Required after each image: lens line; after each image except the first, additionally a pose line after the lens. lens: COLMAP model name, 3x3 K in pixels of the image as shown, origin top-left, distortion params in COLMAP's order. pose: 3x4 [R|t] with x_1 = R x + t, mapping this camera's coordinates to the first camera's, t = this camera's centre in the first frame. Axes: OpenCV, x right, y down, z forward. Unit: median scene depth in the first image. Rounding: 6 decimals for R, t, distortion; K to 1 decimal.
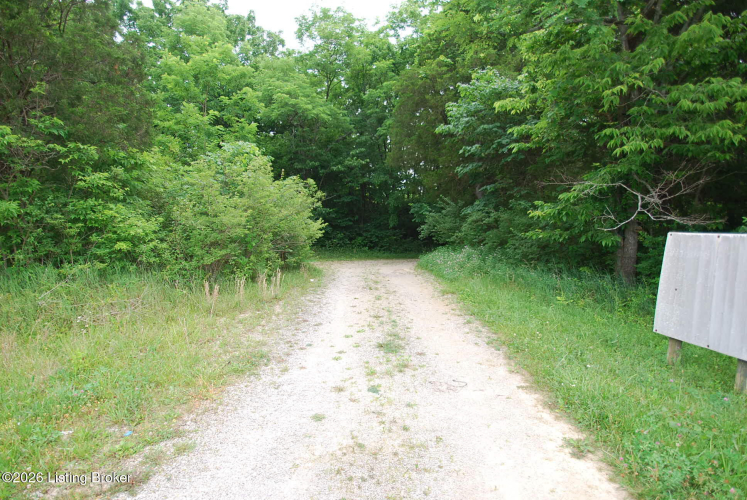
lens RADIAL K [[358.8, 0, 364.9], [0, 358.8, 246.9], [0, 0, 1]] dist [0.000684, -0.013936]
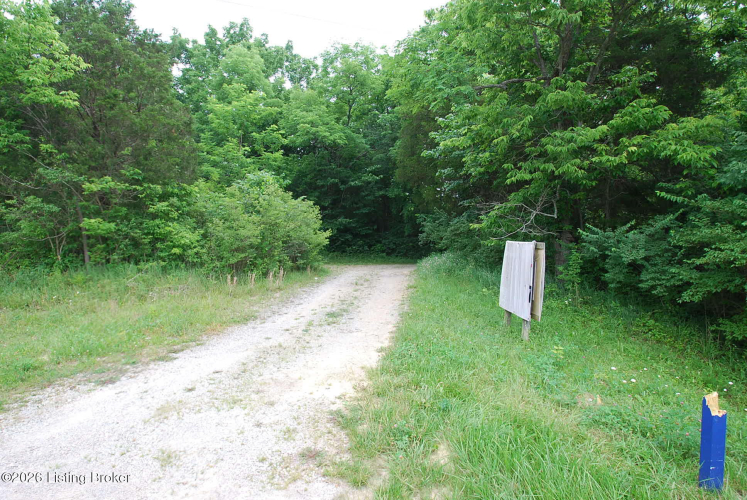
lens RADIAL K [[358.8, 0, 364.9], [0, 358.8, 246.9], [0, 0, 1]] dist [0.000684, -0.013936]
pose [[0.992922, -0.001778, -0.118752, 0.250329], [-0.000454, 0.999824, -0.018758, 0.008488], [0.118765, 0.018679, 0.992747, -0.349263]]
